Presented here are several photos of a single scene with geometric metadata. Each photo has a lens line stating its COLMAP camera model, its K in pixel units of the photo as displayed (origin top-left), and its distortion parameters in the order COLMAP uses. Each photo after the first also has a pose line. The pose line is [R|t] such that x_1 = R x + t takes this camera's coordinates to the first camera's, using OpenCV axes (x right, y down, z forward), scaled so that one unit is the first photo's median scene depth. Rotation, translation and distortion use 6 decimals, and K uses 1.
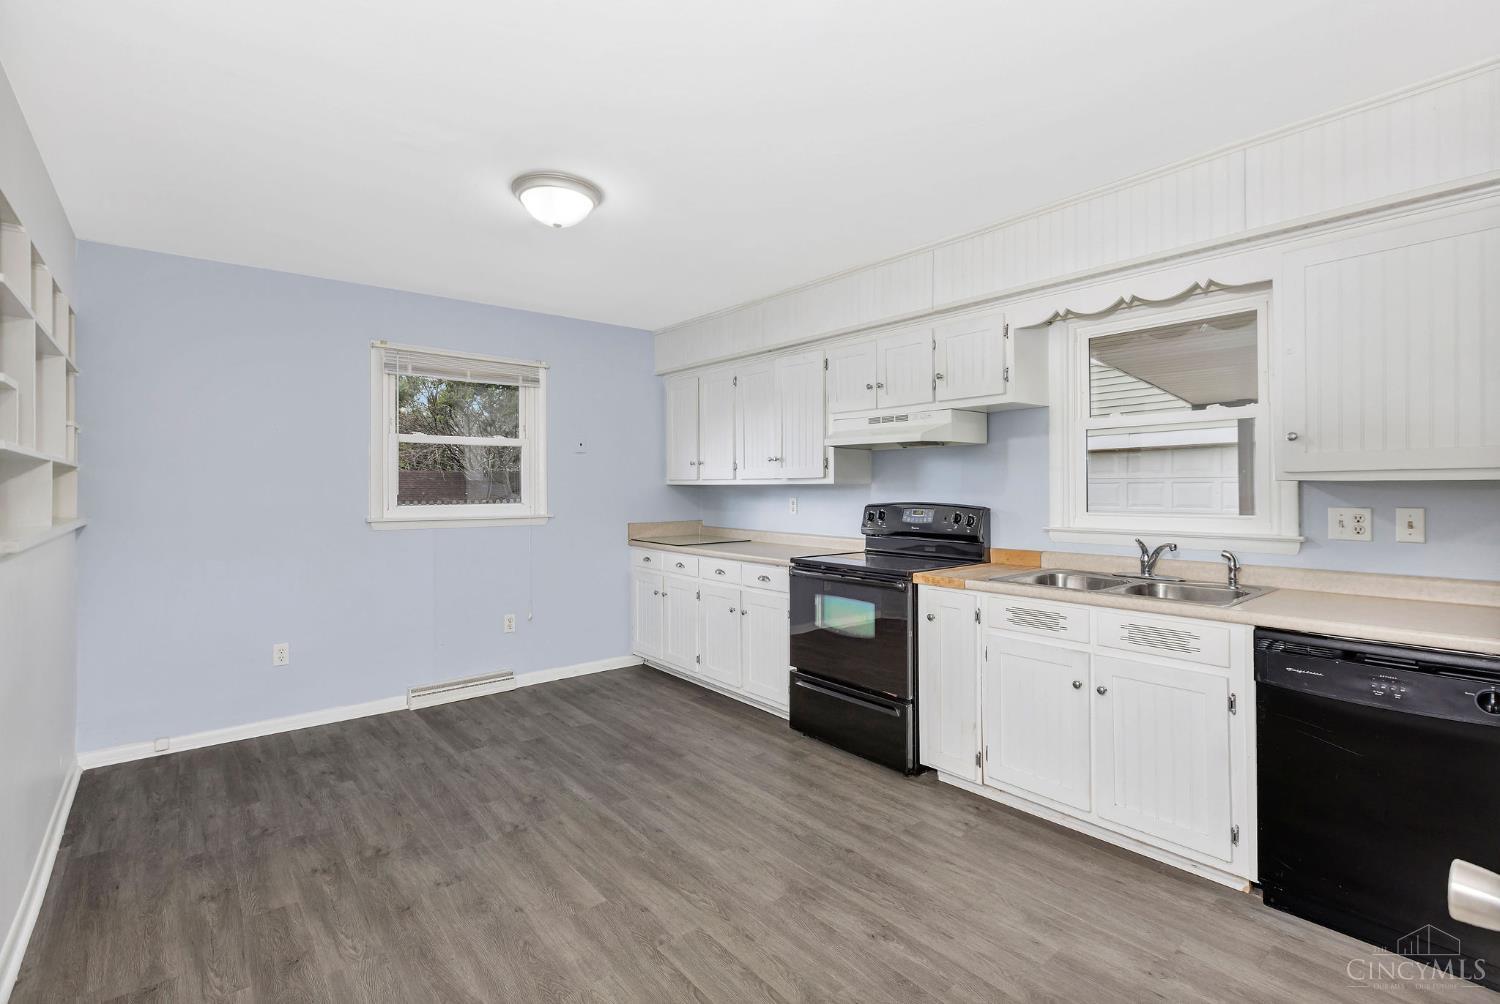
lens RADIAL K [[676.6, 0, 764.4], [0, 676.6, 481.4], [0, 0, 1]] dist [-0.002253, -0.000129]
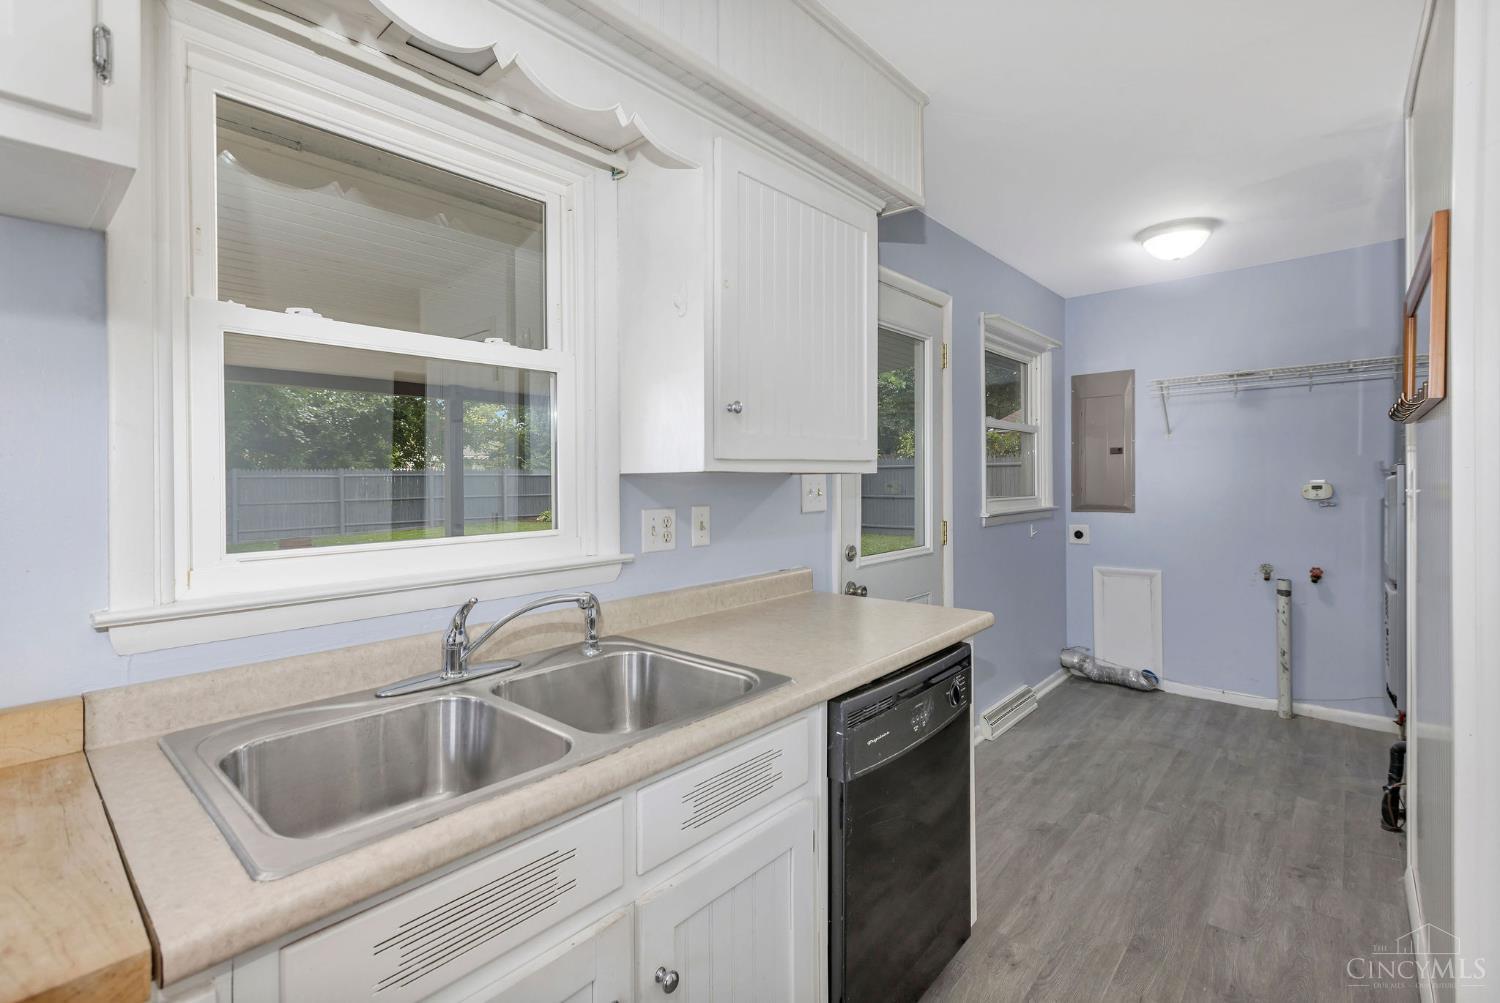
lens RADIAL K [[676.6, 0, 752.8], [0, 676.6, 493.9], [0, 0, 1]] dist [-0.002253, -0.000129]
pose [[-0.141513, -0.020596, 0.989722, 0.075858], [-0.001868, 0.999787, 0.020538, 0.005026], [-0.989935, 0.001057, -0.141522, 0.847341]]
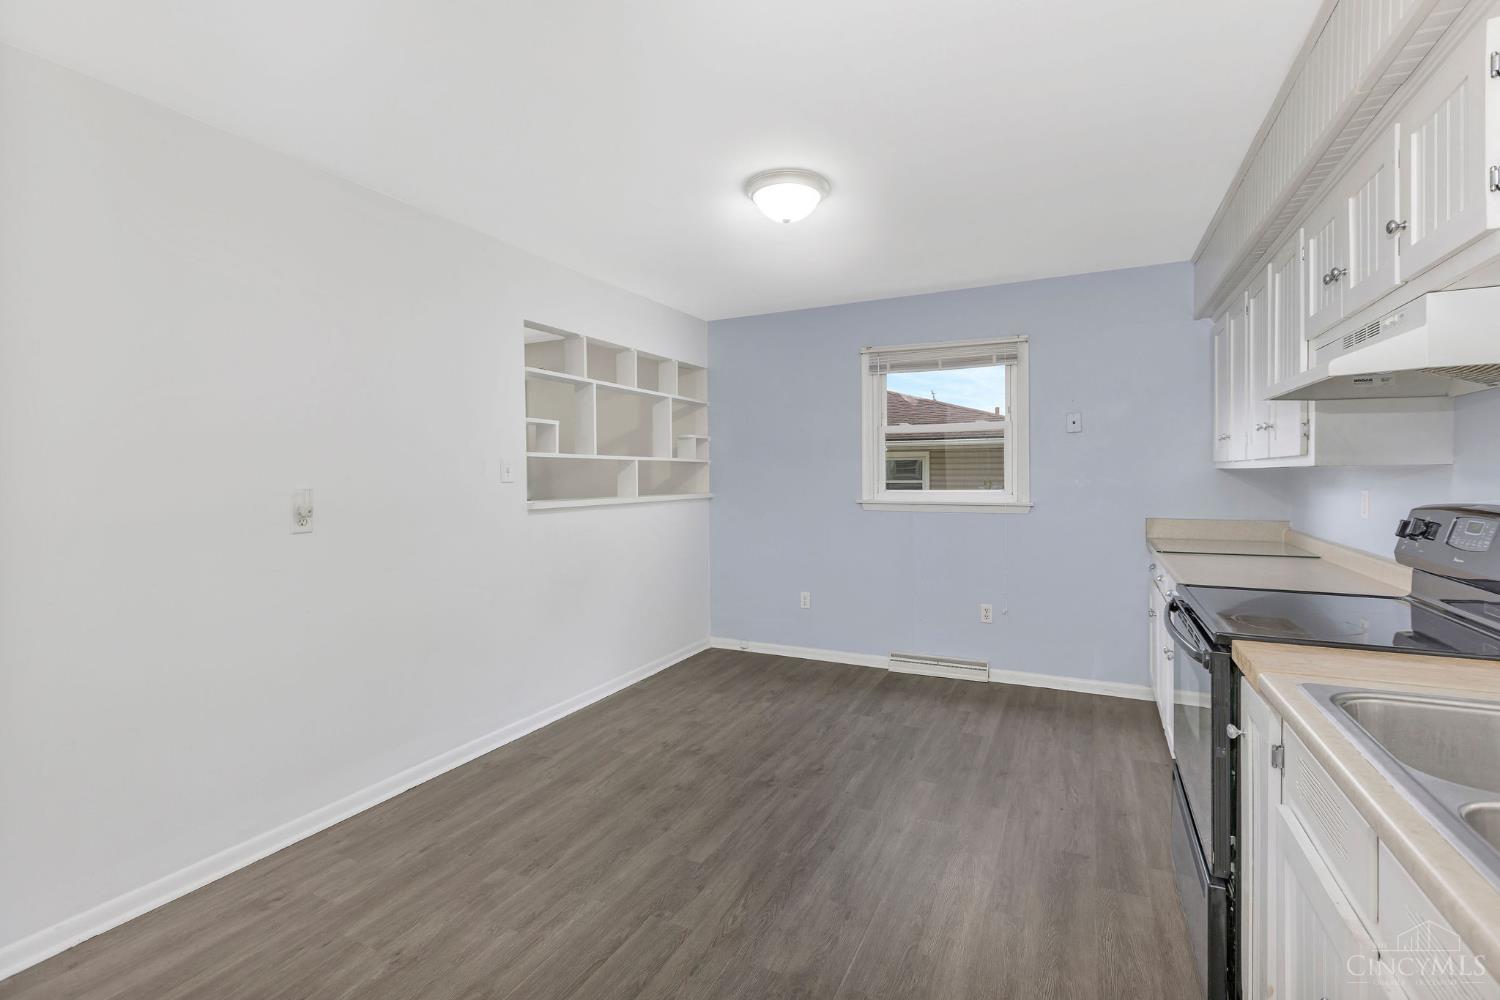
lens RADIAL K [[676.6, 0, 774.7], [0, 676.6, 478.6], [0, 0, 1]] dist [-0.002253, -0.000129]
pose [[0.419201, 0.006826, -0.907868, 0.575847], [0.009758, 0.999880, 0.012024, 0.004179], [0.907841, -0.013900, 0.419084, 0.498696]]
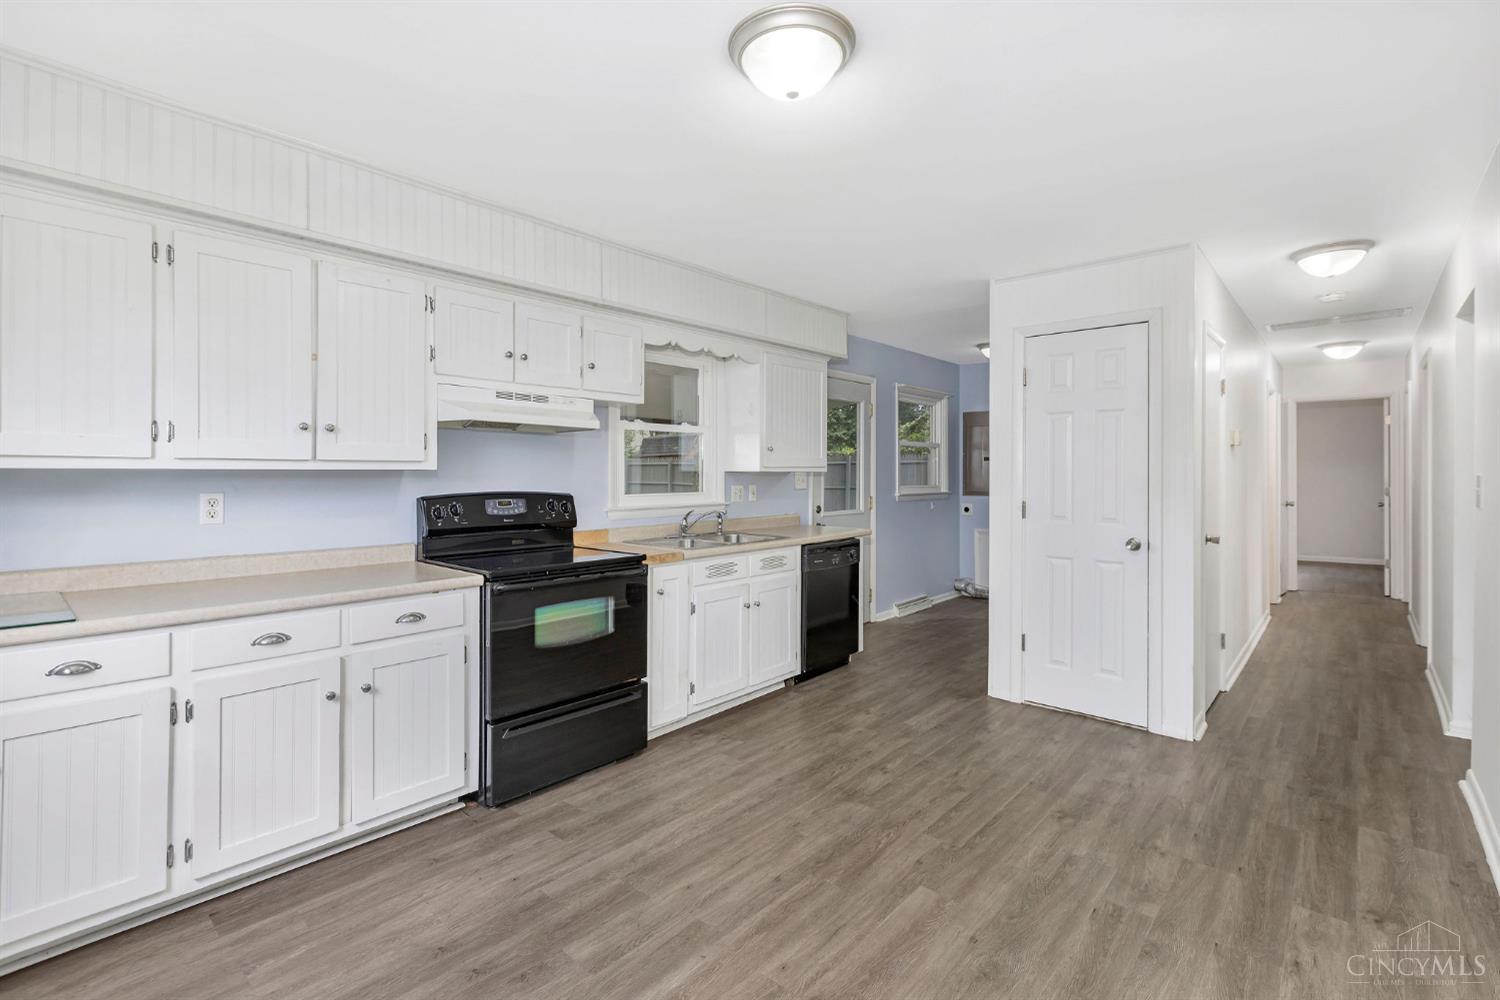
lens RADIAL K [[676.6, 0, 734.0], [0, 676.6, 468.2], [0, 0, 1]] dist [-0.002253, -0.000129]
pose [[-0.113808, 0.010745, 0.993445, -0.898870], [-0.007371, 0.999905, -0.011659, 0.010307], [-0.993475, -0.008649, -0.113718, 1.040194]]
